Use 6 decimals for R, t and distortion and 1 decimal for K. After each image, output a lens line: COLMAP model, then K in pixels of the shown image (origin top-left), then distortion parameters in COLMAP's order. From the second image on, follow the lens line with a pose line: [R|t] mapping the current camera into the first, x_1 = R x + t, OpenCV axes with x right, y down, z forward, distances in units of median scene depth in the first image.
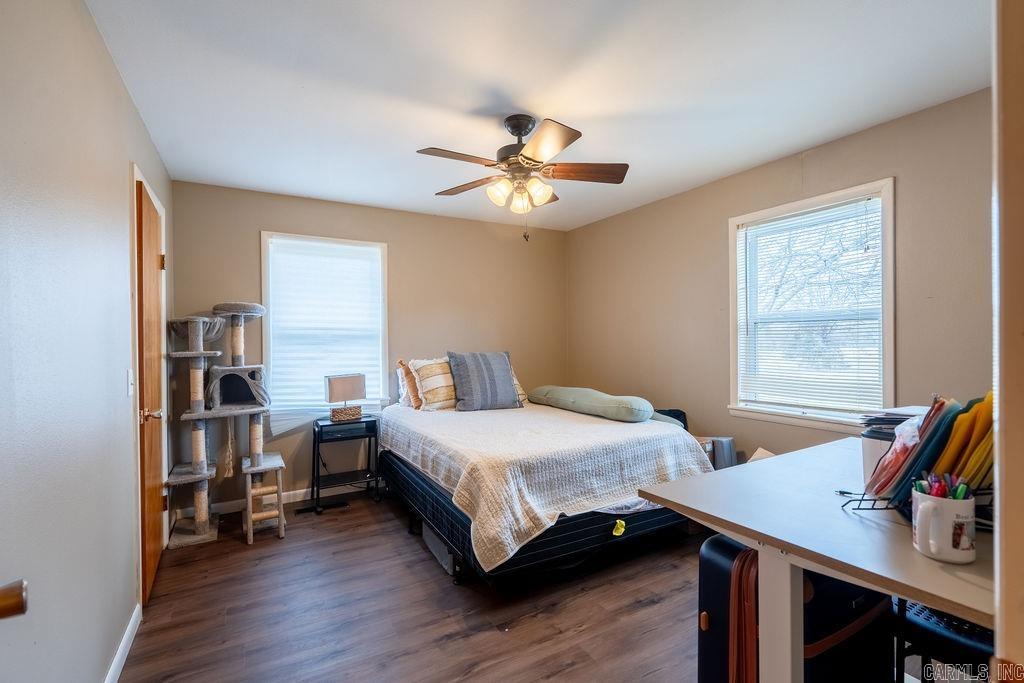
lens RADIAL K [[459.2, 0, 511.3], [0, 459.2, 340.9], [0, 0, 1]] dist [-0.003594, 0.001564]
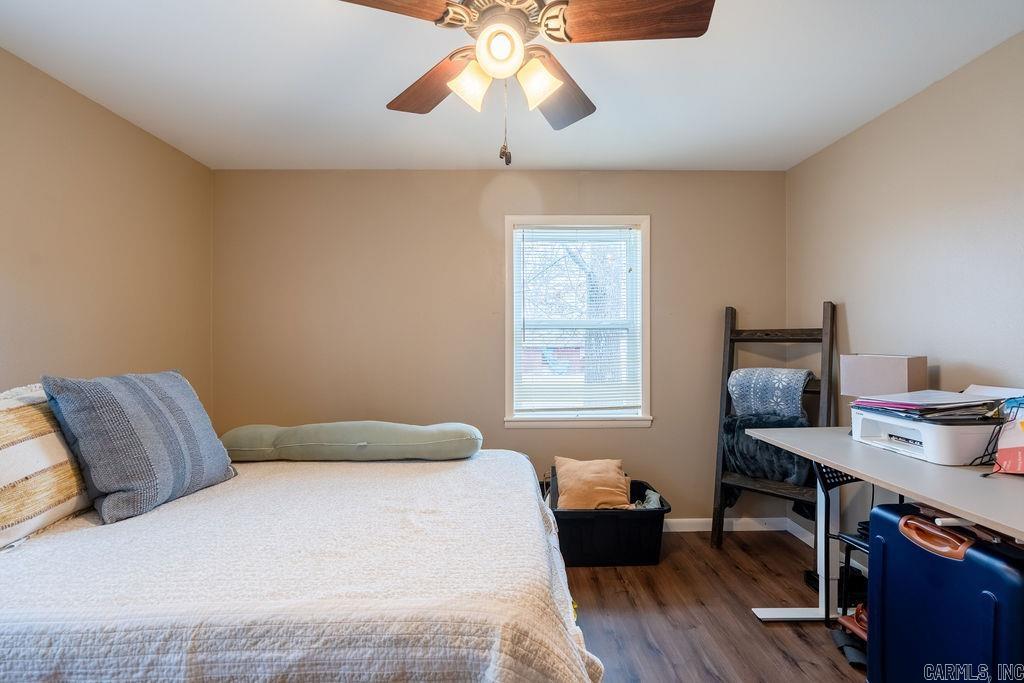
lens RADIAL K [[459.2, 0, 511.3], [0, 459.2, 340.9], [0, 0, 1]] dist [-0.003594, 0.001564]
pose [[0.486865, 0.010579, 0.873413, -0.324922], [0.001304, 0.999917, -0.012838, -0.001297], [-0.873476, 0.007389, 0.486811, 0.539930]]
